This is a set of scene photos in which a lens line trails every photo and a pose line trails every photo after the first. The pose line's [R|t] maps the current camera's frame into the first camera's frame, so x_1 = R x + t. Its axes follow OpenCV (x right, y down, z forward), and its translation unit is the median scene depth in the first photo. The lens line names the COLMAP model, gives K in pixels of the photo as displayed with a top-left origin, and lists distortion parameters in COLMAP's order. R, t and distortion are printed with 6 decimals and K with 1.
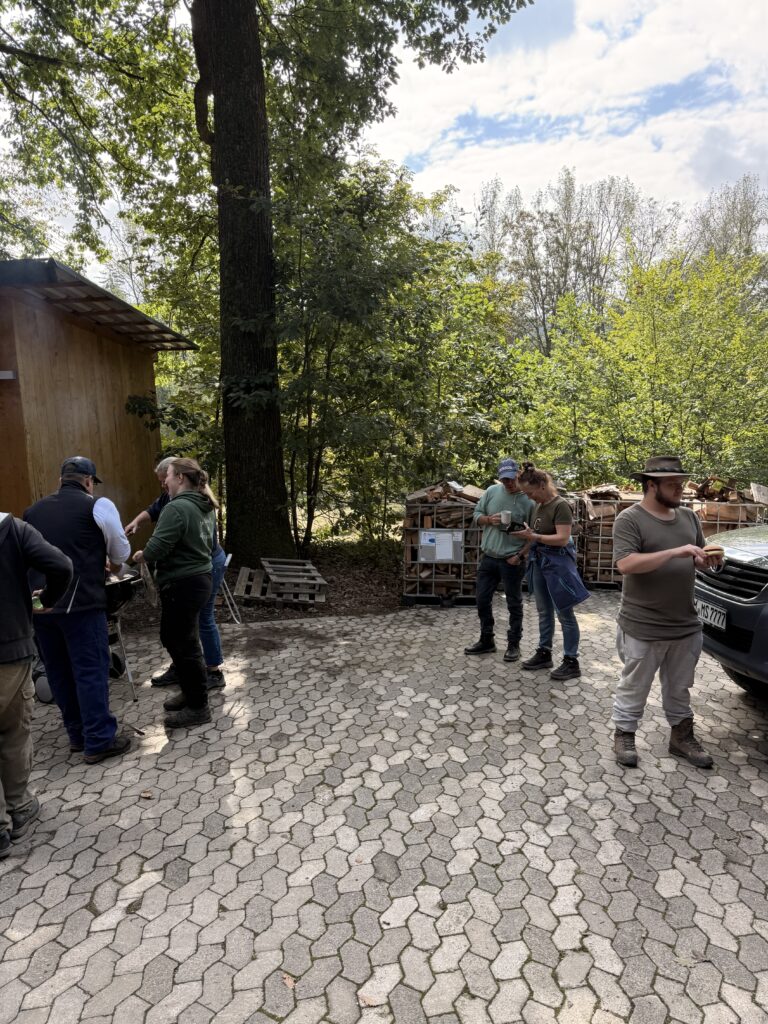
lens RADIAL K [[717.9, 0, 384.0], [0, 717.9, 512.0], [0, 0, 1]] dist [0.076703, -0.116890]
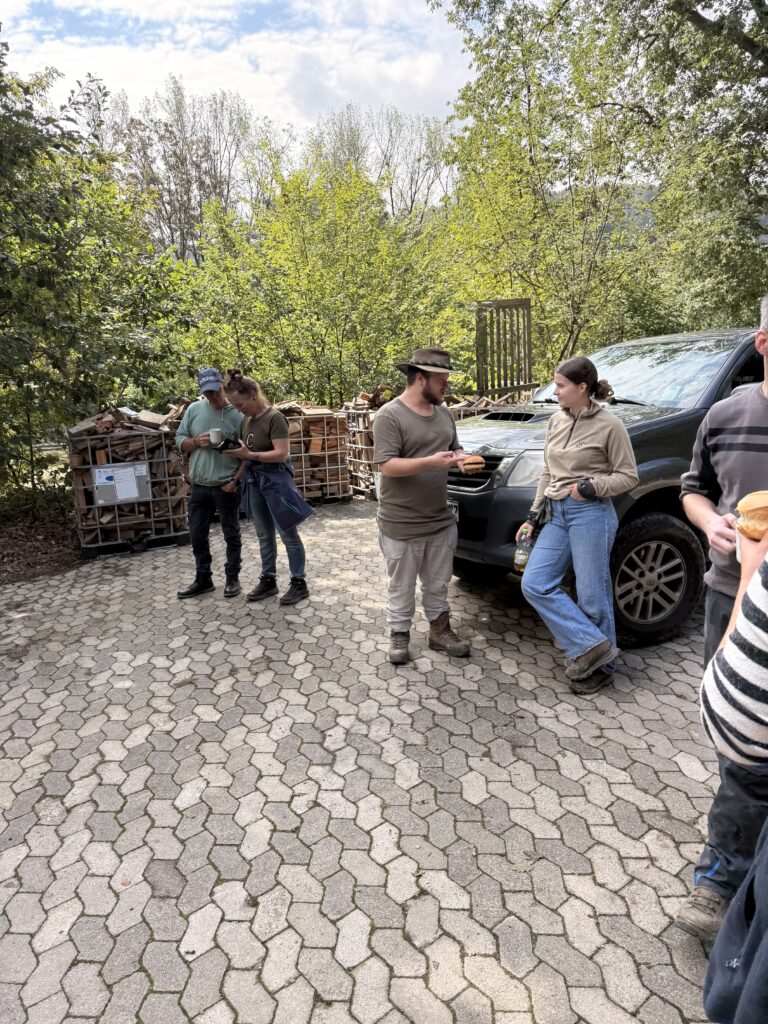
lens RADIAL K [[717.9, 0, 384.0], [0, 717.9, 512.0], [0, 0, 1]] dist [0.076703, -0.116890]
pose [[0.885640, -0.143124, 0.441767, -0.039752], [0.101098, 0.987926, 0.117391, 0.014374], [-0.453234, -0.059304, 0.889416, 0.110334]]
